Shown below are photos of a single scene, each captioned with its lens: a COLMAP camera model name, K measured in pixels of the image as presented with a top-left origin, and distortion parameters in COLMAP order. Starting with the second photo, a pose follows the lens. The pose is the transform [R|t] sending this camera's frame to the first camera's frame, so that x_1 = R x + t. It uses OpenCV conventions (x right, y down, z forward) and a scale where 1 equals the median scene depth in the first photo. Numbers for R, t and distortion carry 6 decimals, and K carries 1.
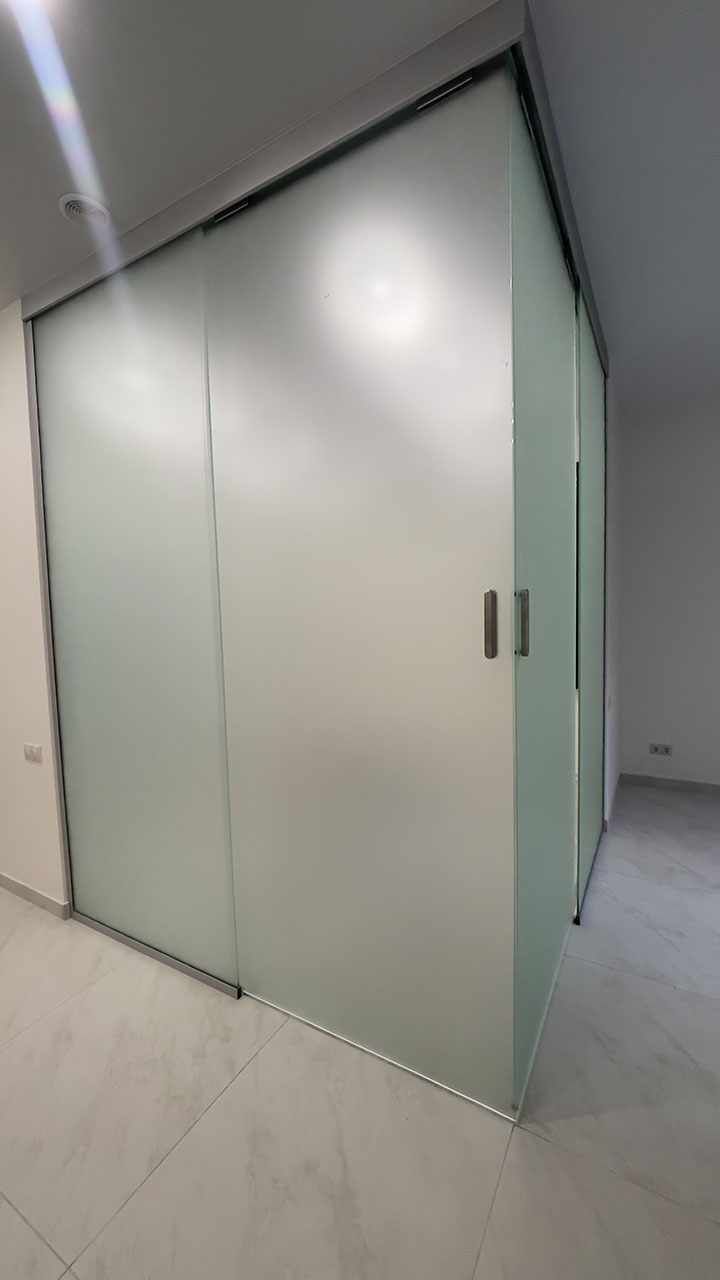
lens RADIAL K [[507.7, 0, 365.1], [0, 507.7, 642.4], [0, 0, 1]] dist [-0.001086, 0.000765]
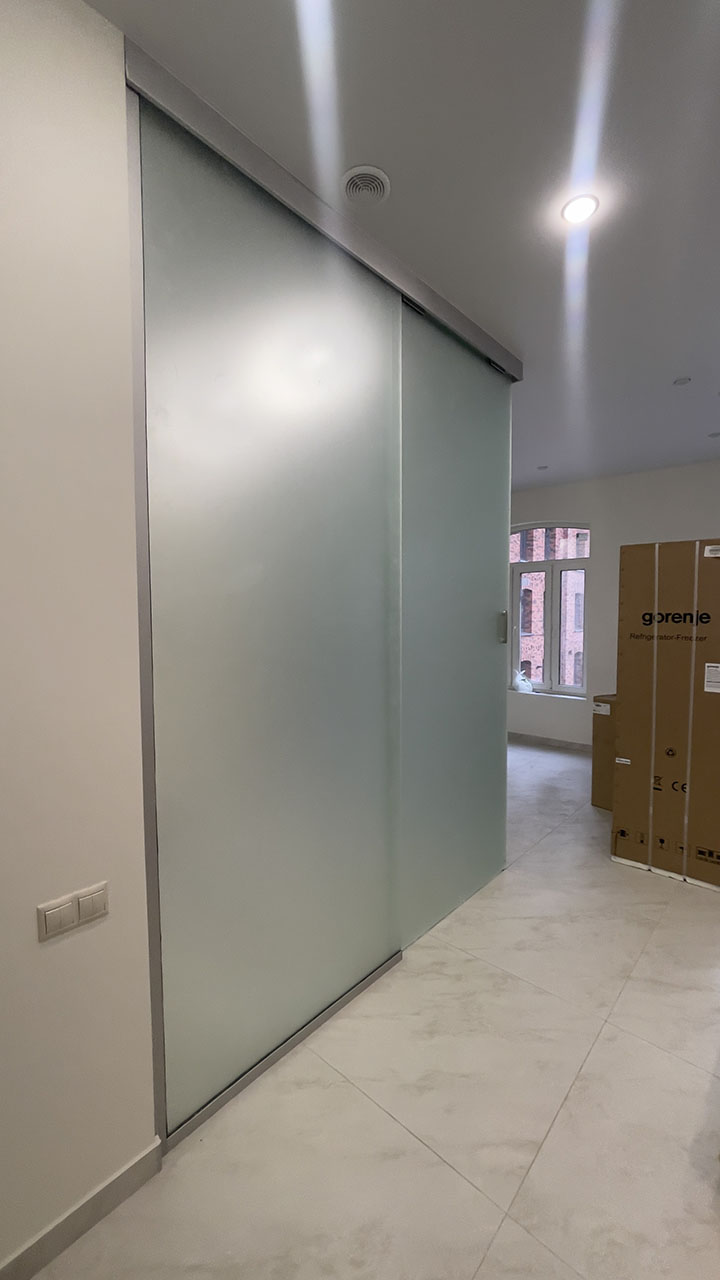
lens RADIAL K [[507.7, 0, 360.7], [0, 507.7, 640.4], [0, 0, 1]] dist [-0.001086, 0.000765]
pose [[0.212875, -0.035718, 0.976426, -1.483493], [0.057522, 0.998056, 0.023969, -0.062579], [-0.975385, 0.051063, 0.214515, 0.865801]]
